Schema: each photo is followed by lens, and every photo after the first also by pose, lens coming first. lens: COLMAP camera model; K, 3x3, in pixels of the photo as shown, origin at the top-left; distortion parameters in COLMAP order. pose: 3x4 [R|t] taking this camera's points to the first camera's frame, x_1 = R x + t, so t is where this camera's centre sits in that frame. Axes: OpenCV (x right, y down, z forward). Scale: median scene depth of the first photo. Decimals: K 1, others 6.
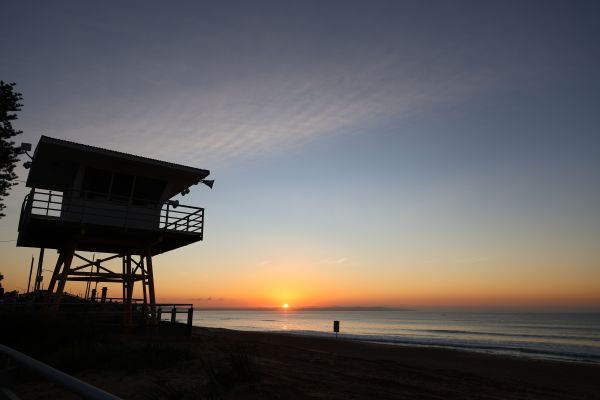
lens RADIAL K [[413.8, 0, 300.0], [0, 413.8, 200.0], [0, 0, 1]] dist [0.003282, 0.001476]
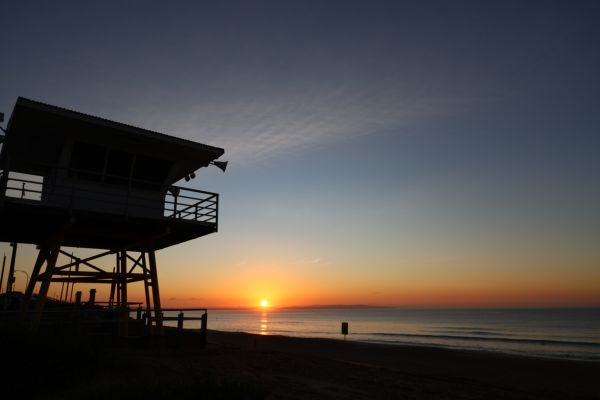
lens RADIAL K [[413.8, 0, 300.0], [0, 413.8, 200.0], [0, 0, 1]] dist [0.003282, 0.001476]
pose [[0.998872, -0.000819, 0.047486, -0.105443], [0.000640, 0.999993, 0.003793, 0.029264], [-0.047488, -0.003759, 0.998865, 0.156946]]
